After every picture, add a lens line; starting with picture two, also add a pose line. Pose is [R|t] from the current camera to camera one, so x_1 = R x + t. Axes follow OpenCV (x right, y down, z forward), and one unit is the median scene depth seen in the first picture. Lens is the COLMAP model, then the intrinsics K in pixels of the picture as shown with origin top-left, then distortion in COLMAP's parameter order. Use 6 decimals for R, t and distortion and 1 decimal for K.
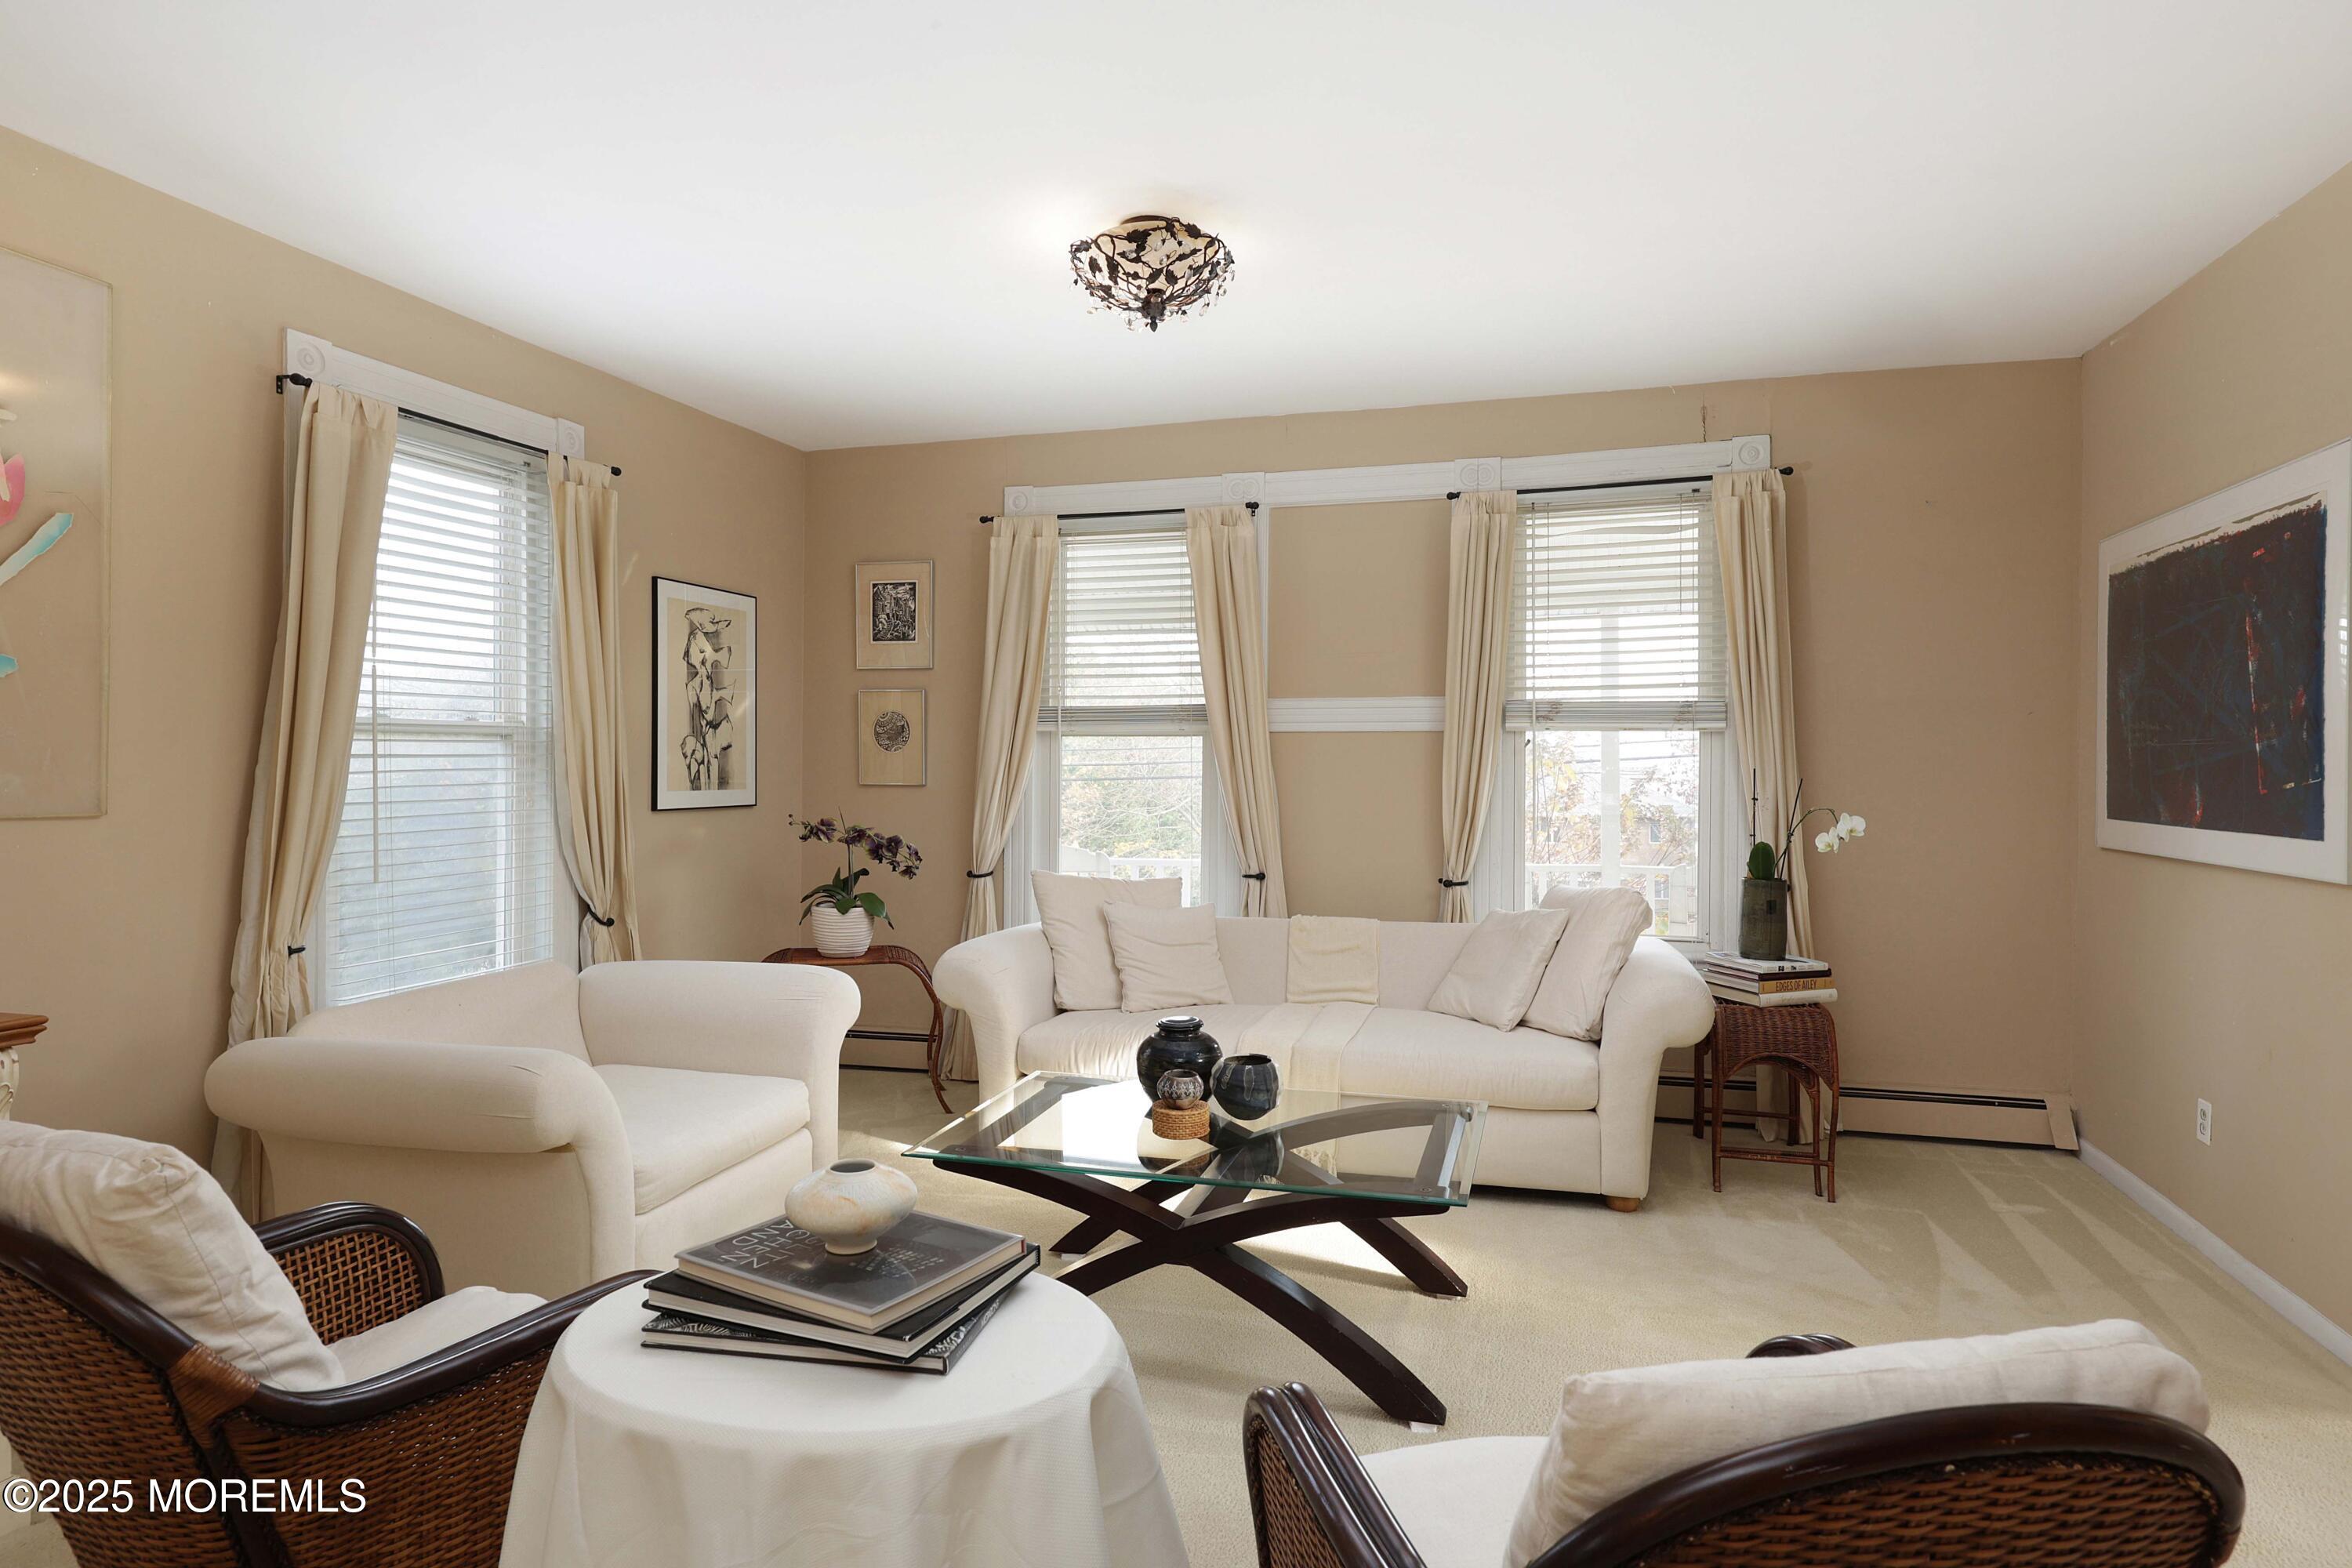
lens RADIAL K [[1296.4, 0, 1176.0], [0, 1296.4, 784.0], [0, 0, 1]] dist [0.000655, -0.000129]
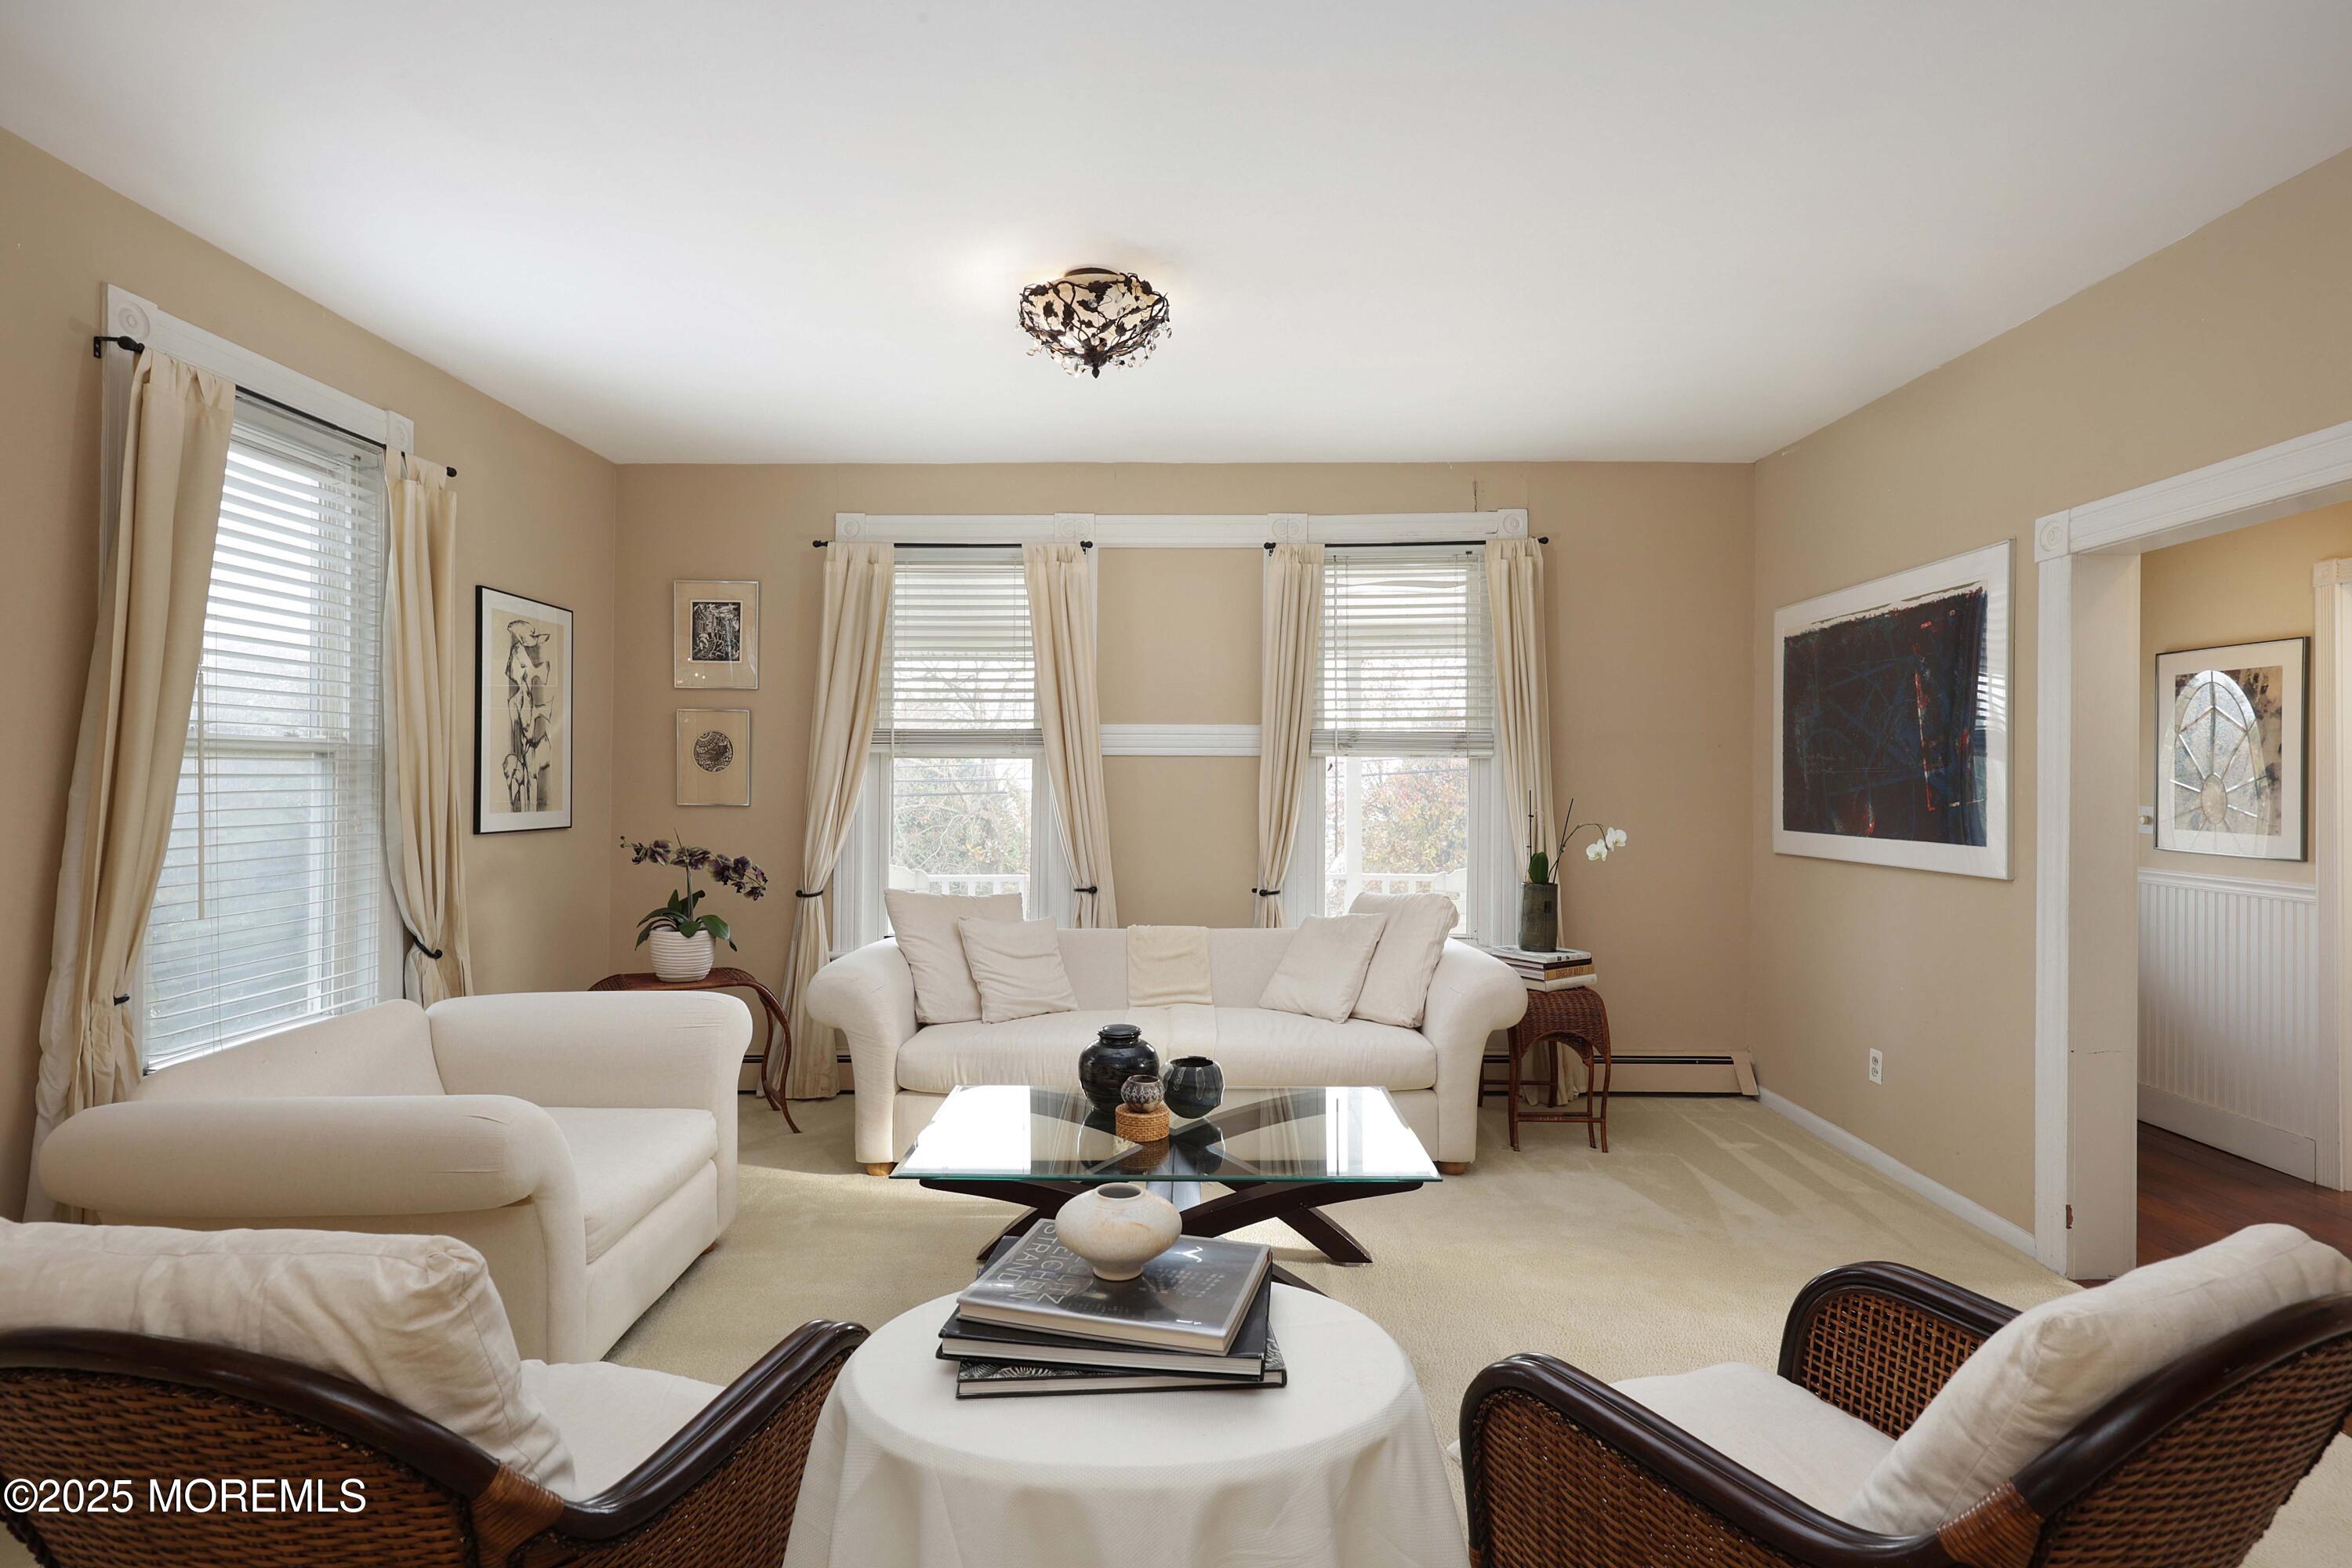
lens RADIAL K [[1195.1, 0, 1175.4], [0, 1195.1, 791.6], [0, 0, 1]] dist [0.000026, 0.000803]
pose [[0.965331, 0.000332, 0.261028, -0.153598], [0.001894, 0.999964, -0.008276, -0.002240], [-0.261021, 0.008484, 0.965296, 0.032186]]
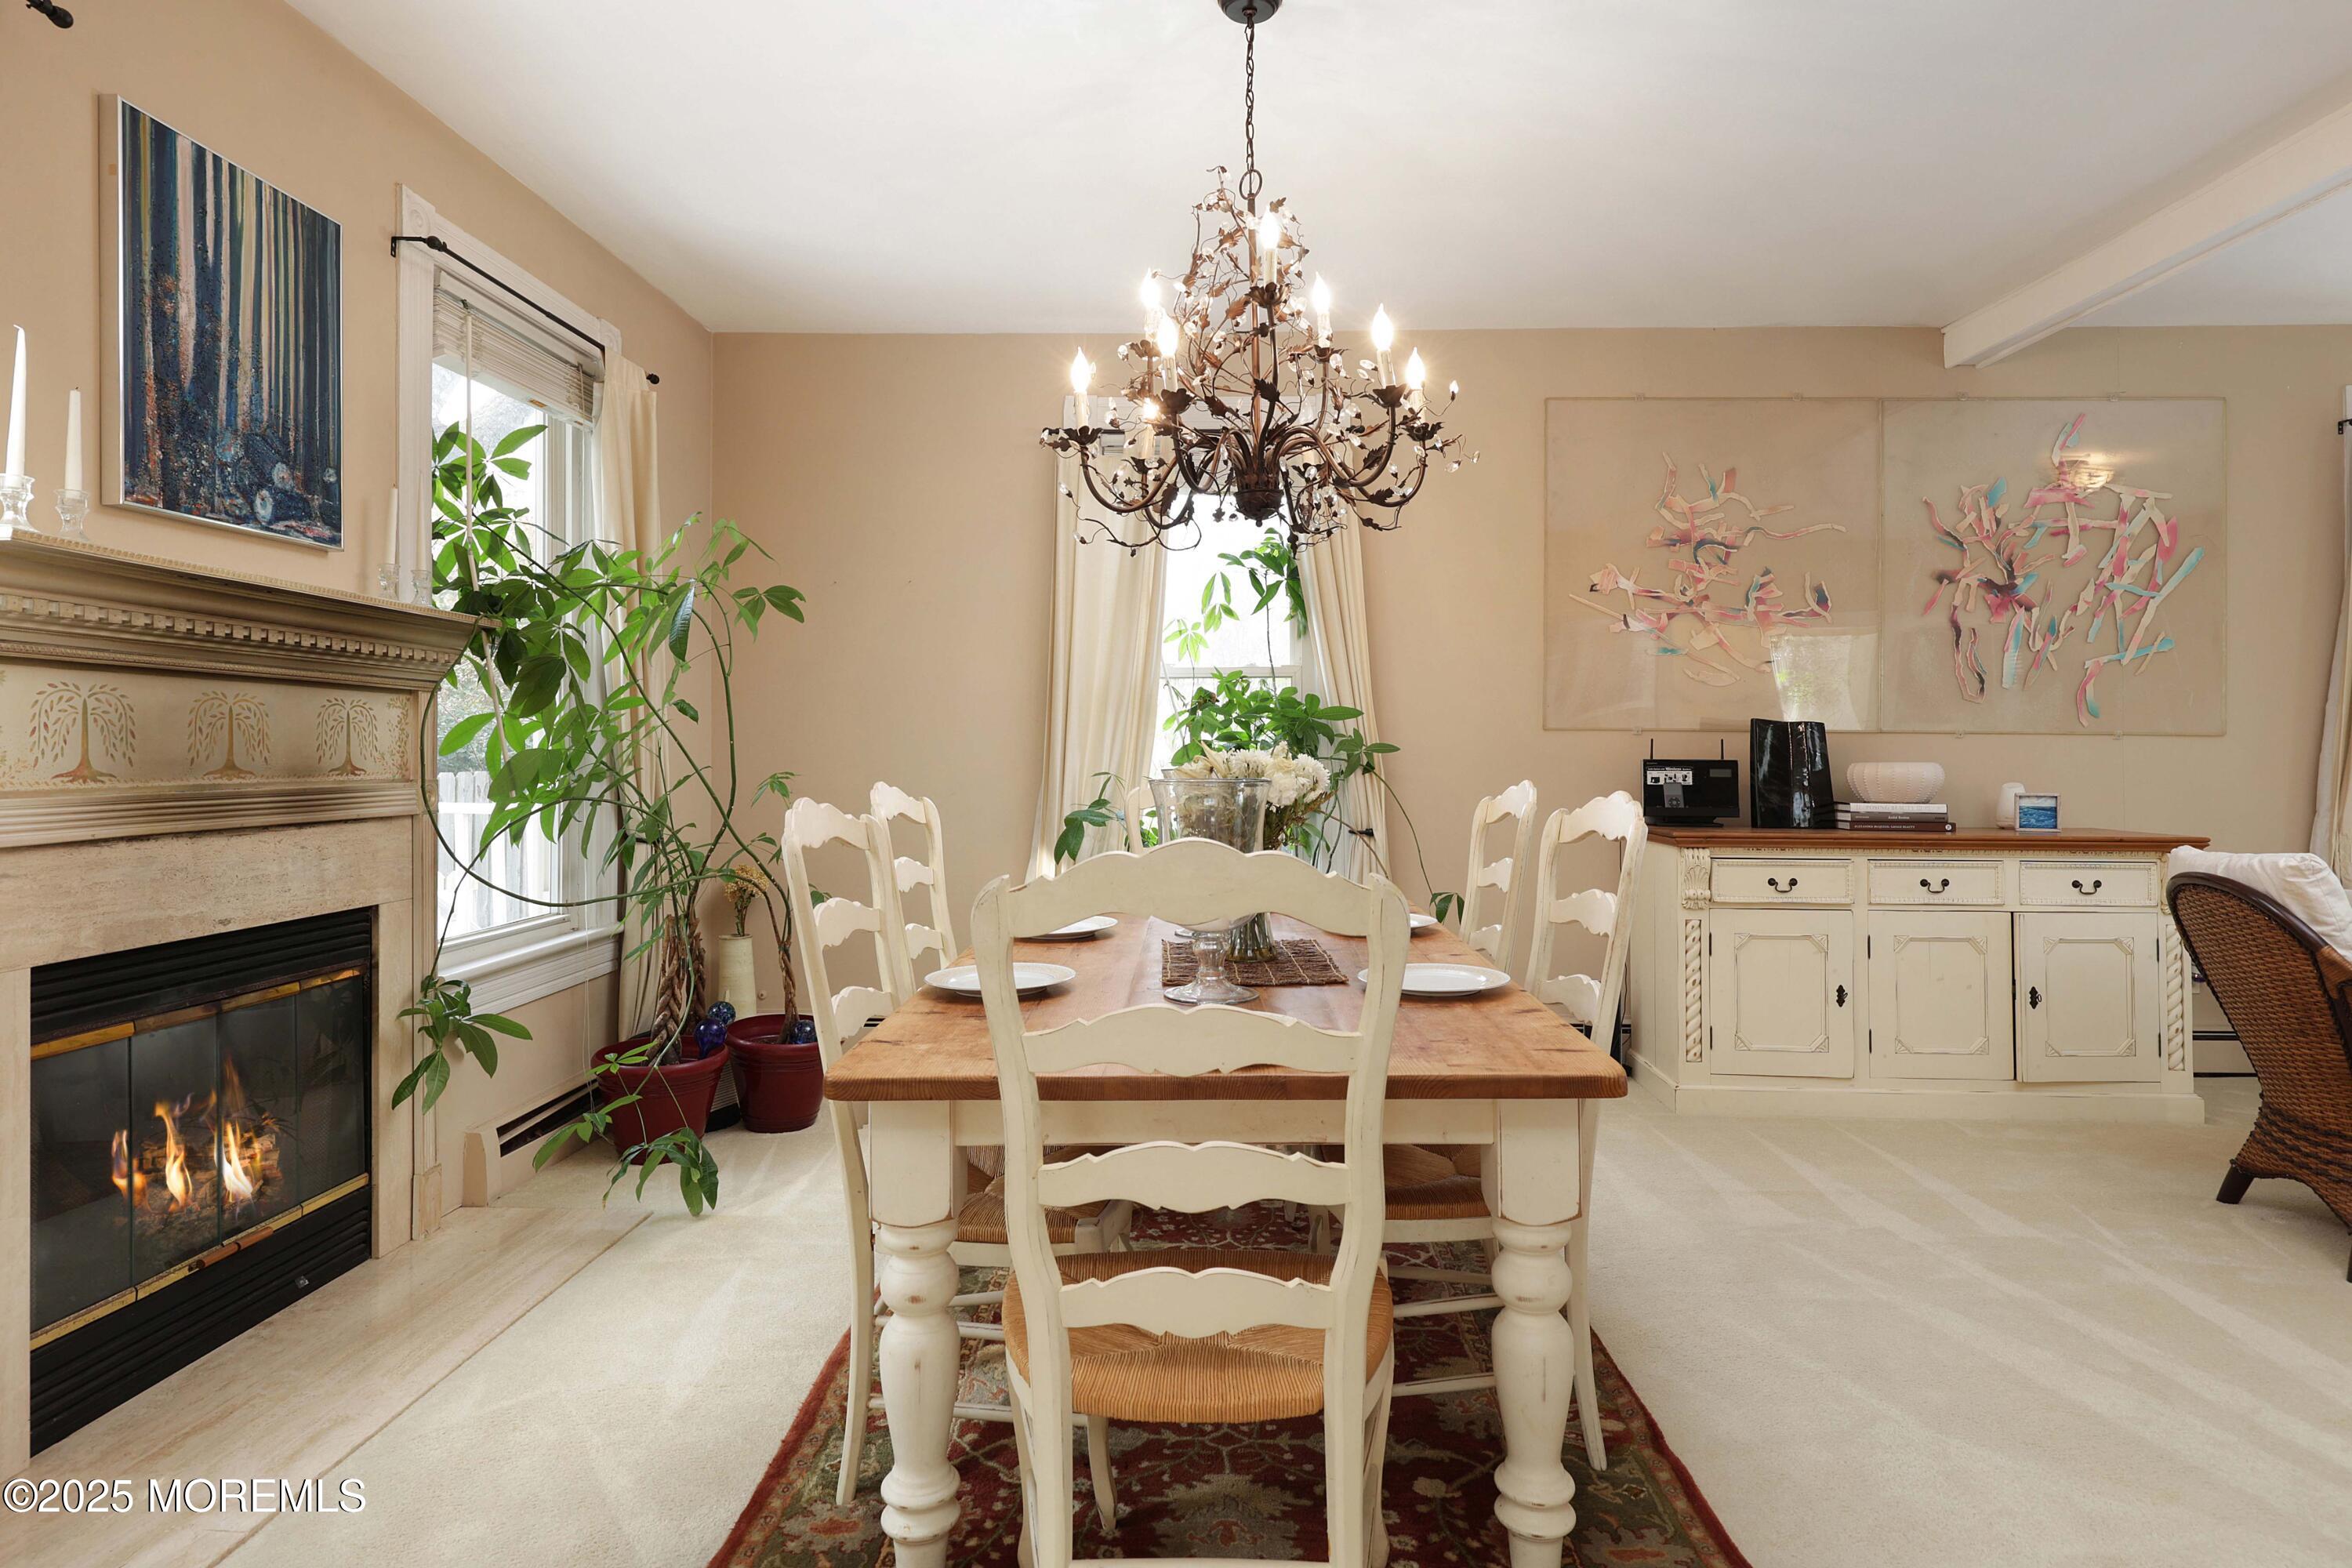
lens RADIAL K [[1261.5, 0, 1235.4], [0, 1261.5, 747.8], [0, 0, 1]] dist [0.002641, 0.000199]
pose [[0.260672, -0.010463, -0.965371, 0.228783], [0.000543, 0.999943, -0.010691, 0.037012], [0.965427, 0.002263, 0.260663, -0.372561]]
